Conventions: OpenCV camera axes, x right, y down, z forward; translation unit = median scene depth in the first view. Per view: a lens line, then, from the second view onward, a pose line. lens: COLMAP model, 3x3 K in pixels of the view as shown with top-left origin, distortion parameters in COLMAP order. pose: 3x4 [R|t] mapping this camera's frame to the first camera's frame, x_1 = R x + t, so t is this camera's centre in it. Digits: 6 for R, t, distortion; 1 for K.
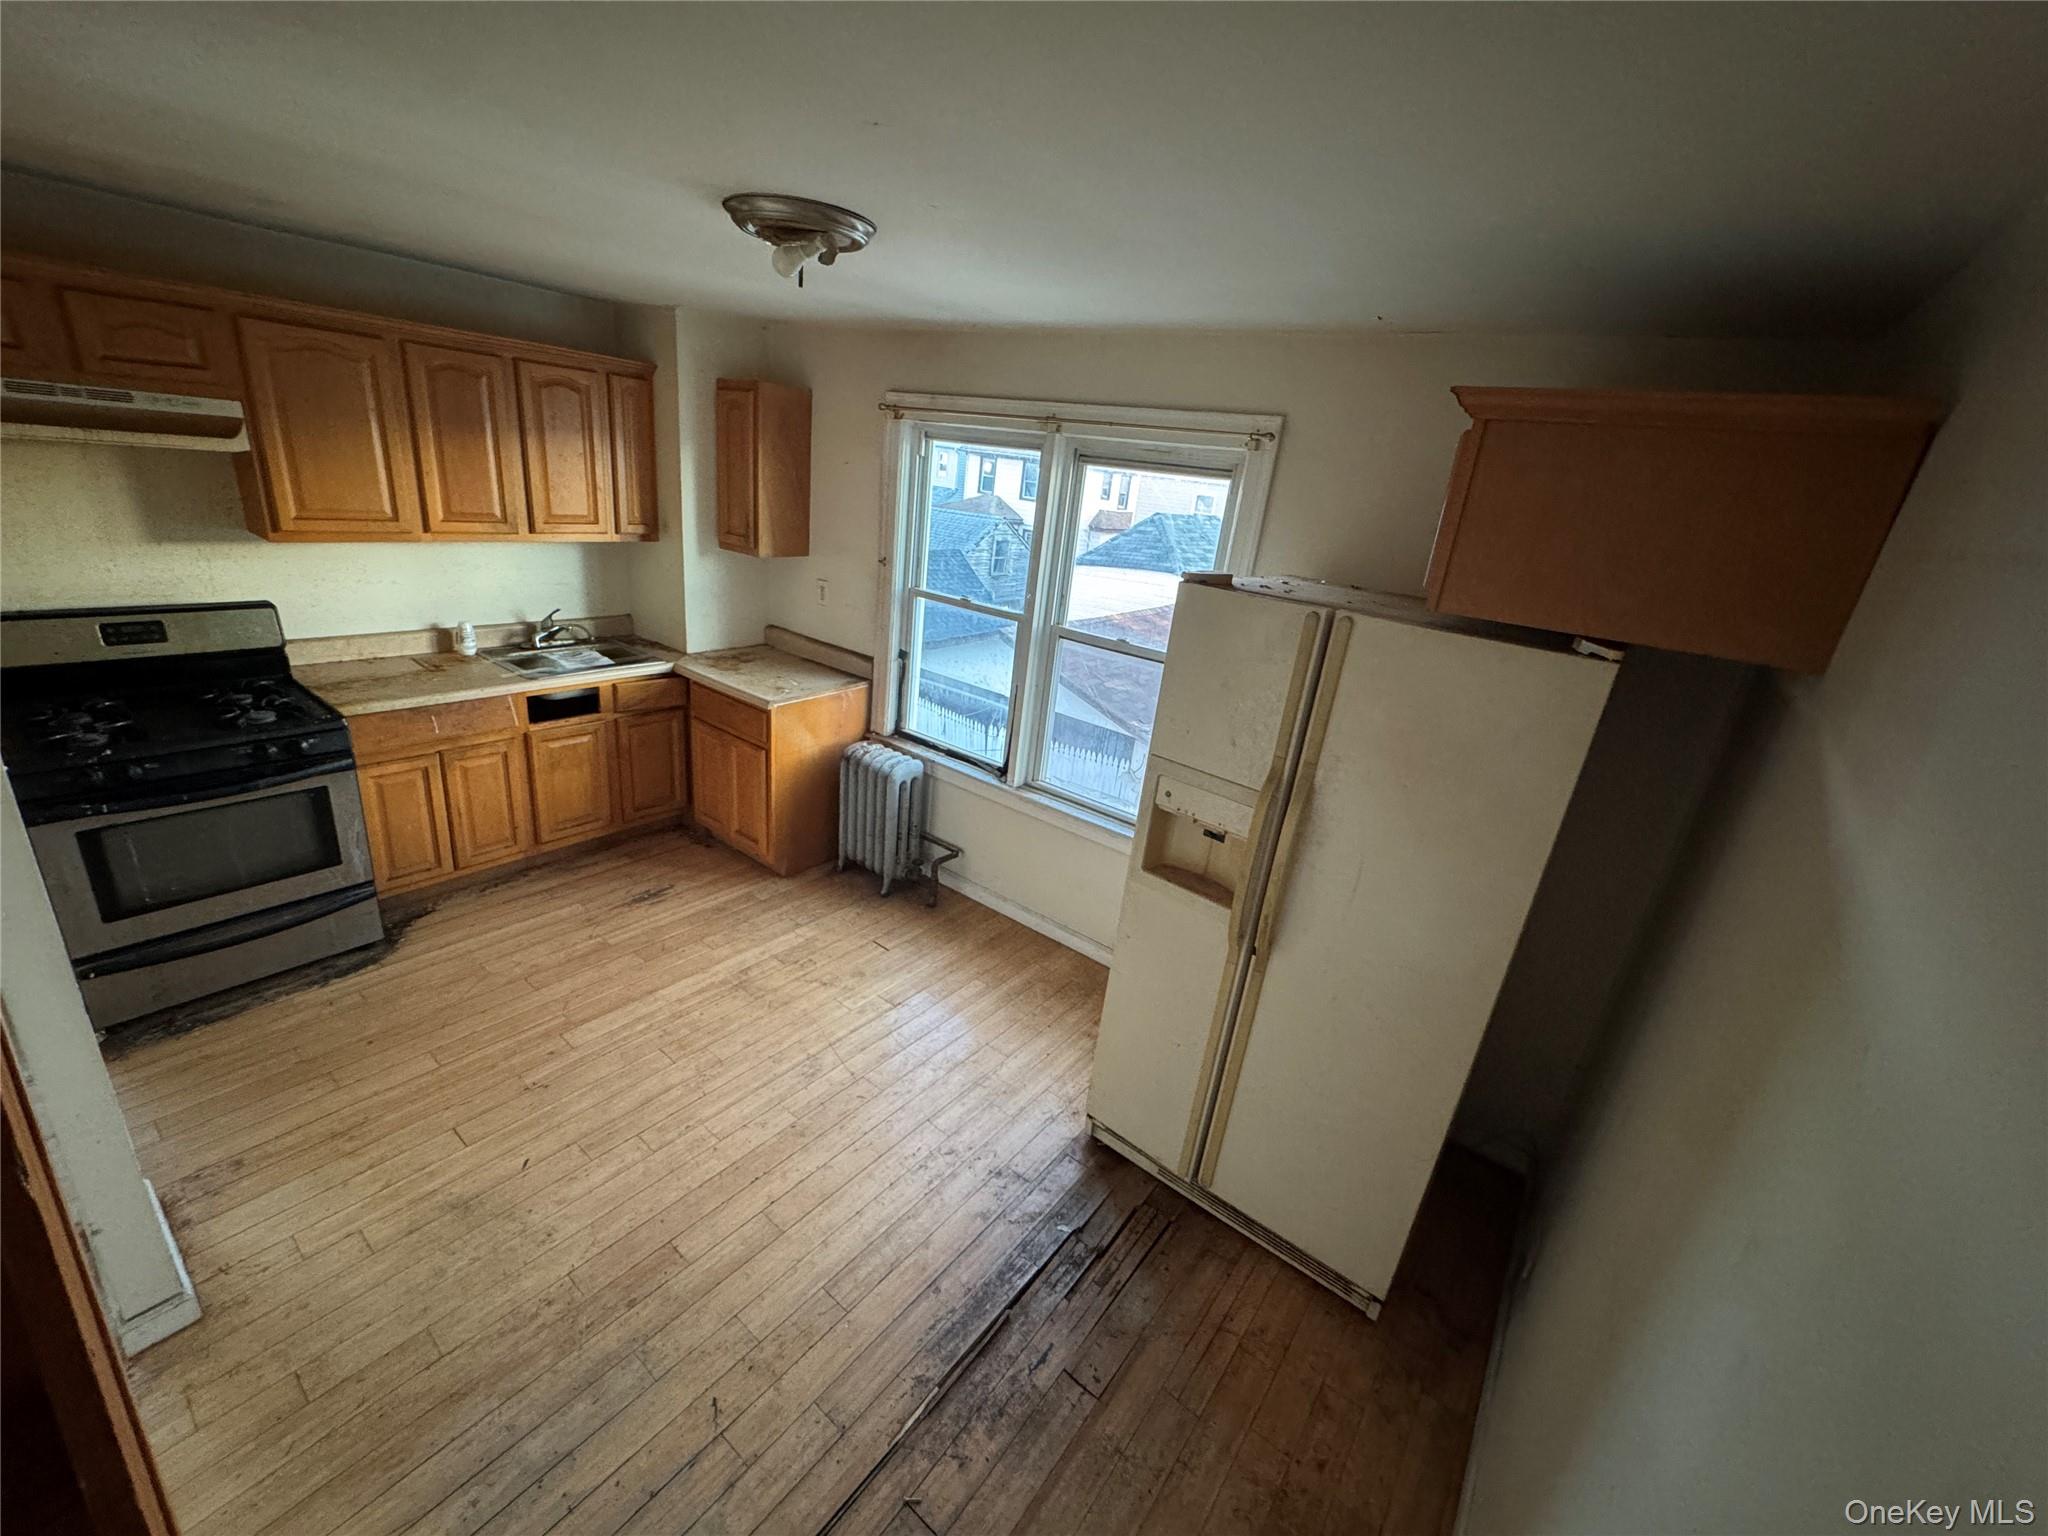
lens RADIAL K [[824.3, 0, 1026.1], [0, 824.3, 764.8], [0, 0, 1]] dist [0.000559, -0.000047]
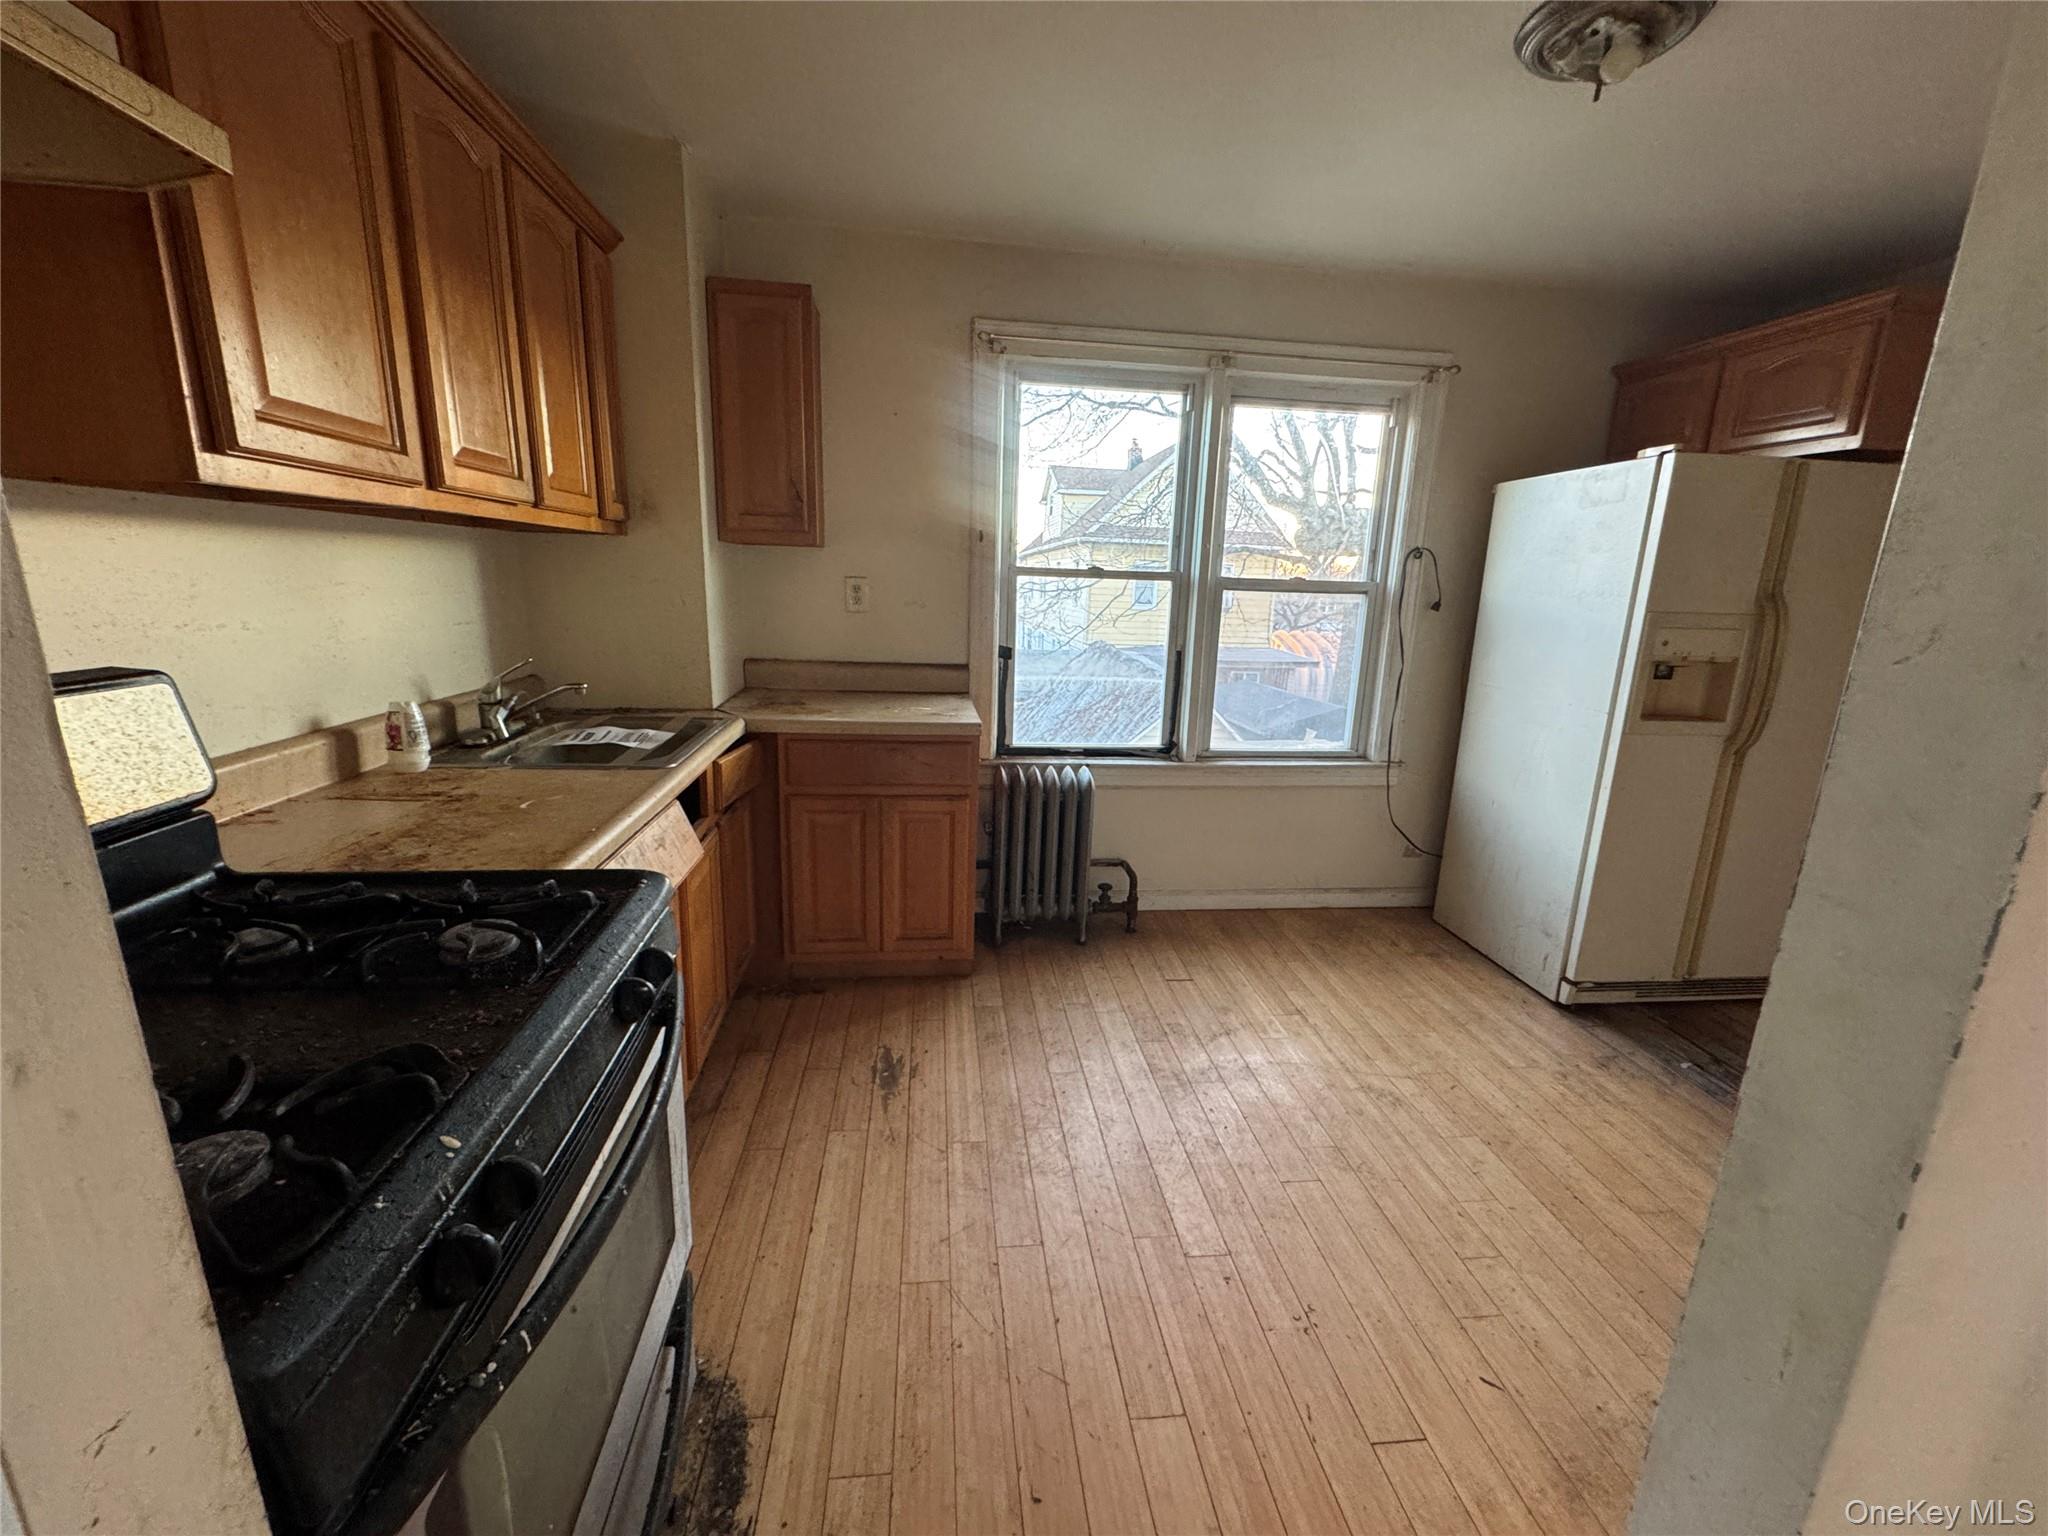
lens RADIAL K [[824.3, 0, 1027.5], [0, 824.3, 761.9], [0, 0, 1]] dist [0.000559, -0.000047]
pose [[0.716478, -0.237093, 0.656084, -0.742717], [0.282371, 0.958551, 0.038033, -0.059285], [-0.637907, 0.158009, 0.753729, 0.432144]]
